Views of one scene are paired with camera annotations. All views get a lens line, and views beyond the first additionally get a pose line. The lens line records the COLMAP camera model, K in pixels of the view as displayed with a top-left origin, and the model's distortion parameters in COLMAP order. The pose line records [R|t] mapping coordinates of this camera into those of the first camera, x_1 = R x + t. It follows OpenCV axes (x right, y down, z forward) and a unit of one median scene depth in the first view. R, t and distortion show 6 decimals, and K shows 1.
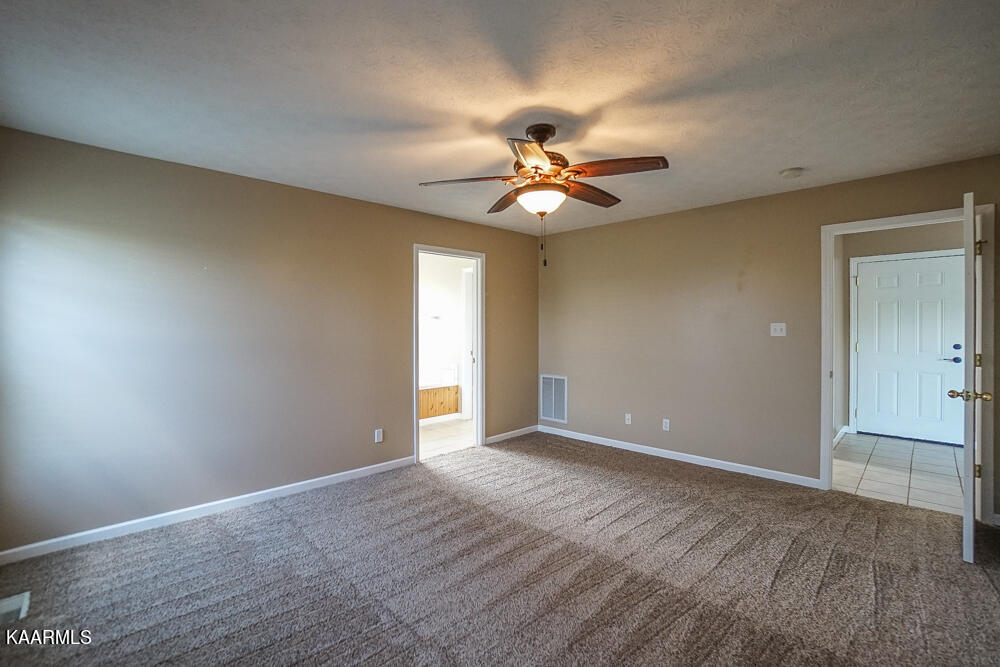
lens RADIAL K [[440.5, 0, 465.9], [0, 440.5, 325.9], [0, 0, 1]] dist [-0.053967, 0.020587]
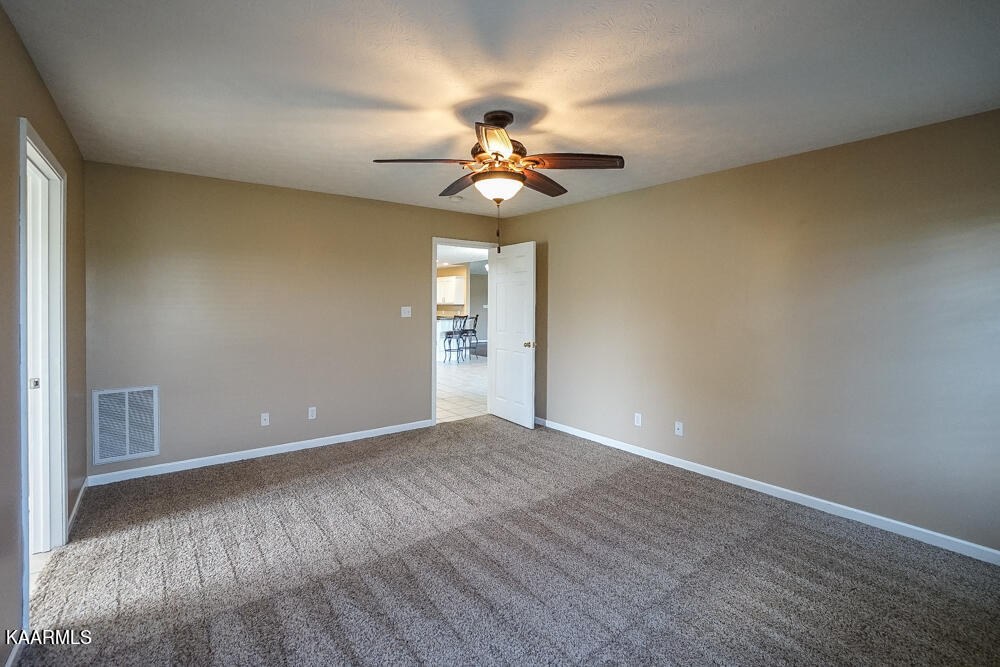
lens RADIAL K [[448.7, 0, 502.0], [0, 448.7, 310.7], [0, 0, 1]] dist [-0.060683, 0.022072]
pose [[0.088609, -0.008516, 0.996030, -0.756456], [-0.000712, 0.999963, 0.008613, -0.011022], [-0.996066, -0.001473, 0.088600, 0.806676]]
